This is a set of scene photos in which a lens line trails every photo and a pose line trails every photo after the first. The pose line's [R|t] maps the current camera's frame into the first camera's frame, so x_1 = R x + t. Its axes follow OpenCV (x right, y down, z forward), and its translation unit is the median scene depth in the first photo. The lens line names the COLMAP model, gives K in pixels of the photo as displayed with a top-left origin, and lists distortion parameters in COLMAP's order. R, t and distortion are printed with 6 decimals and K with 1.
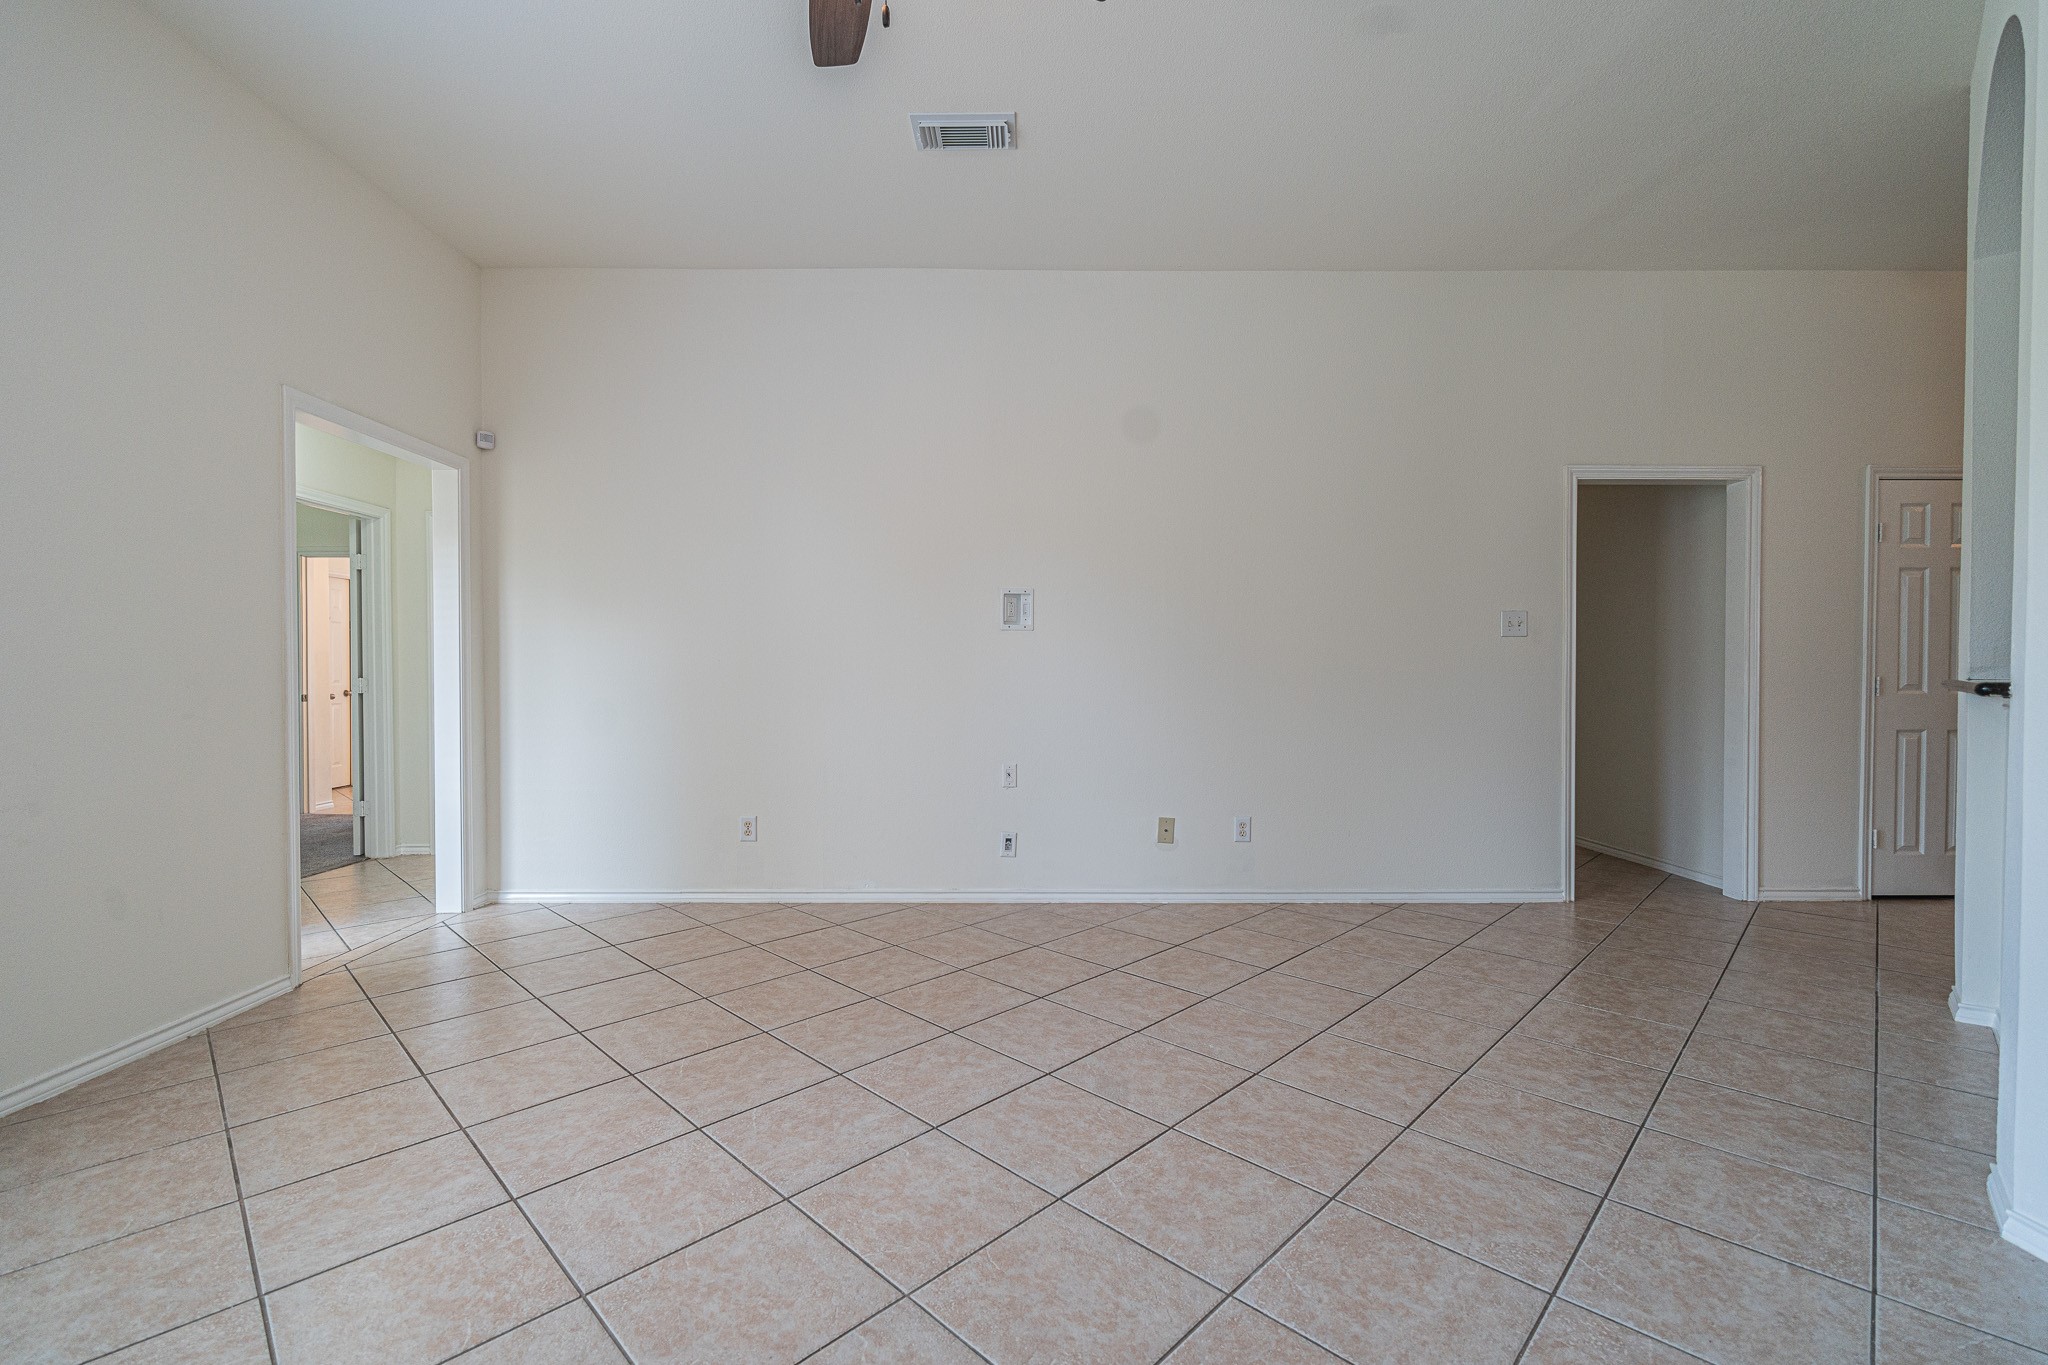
lens RADIAL K [[874.7, 0, 1022.9], [0, 874.7, 684.8], [0, 0, 1]] dist [-0.003001, -0.000214]
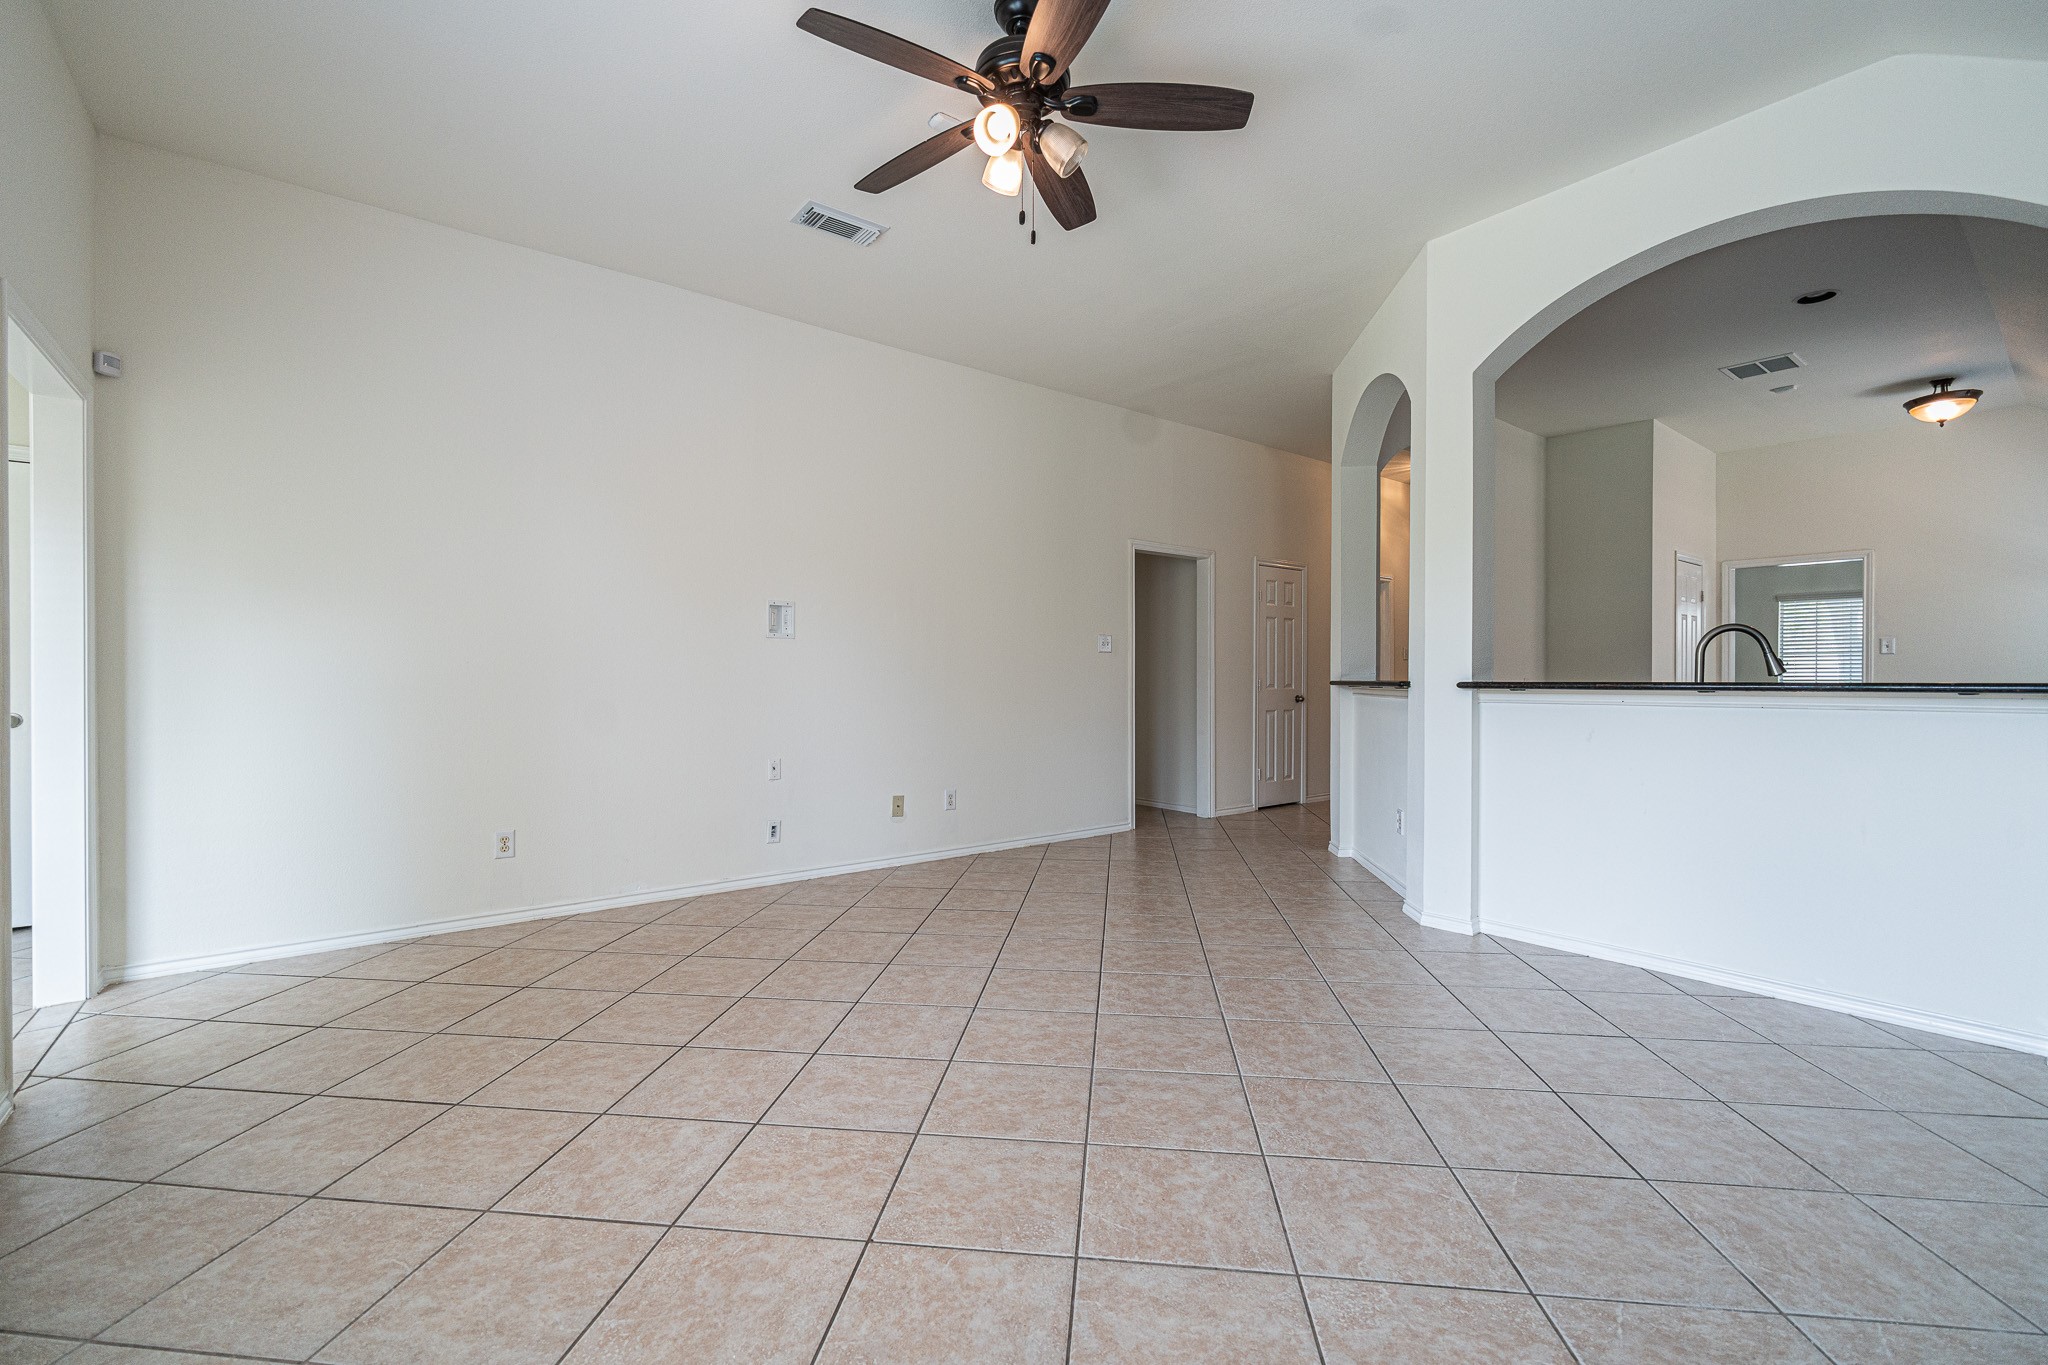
lens RADIAL K [[874.7, 0, 1022.5], [0, 874.7, 680.0], [0, 0, 1]] dist [-0.003001, -0.000214]
pose [[0.786619, -0.000523, 0.617438, -0.458247], [0.007938, 0.999926, -0.009265, 0.003963], [-0.617388, 0.012189, 0.786565, -0.066297]]
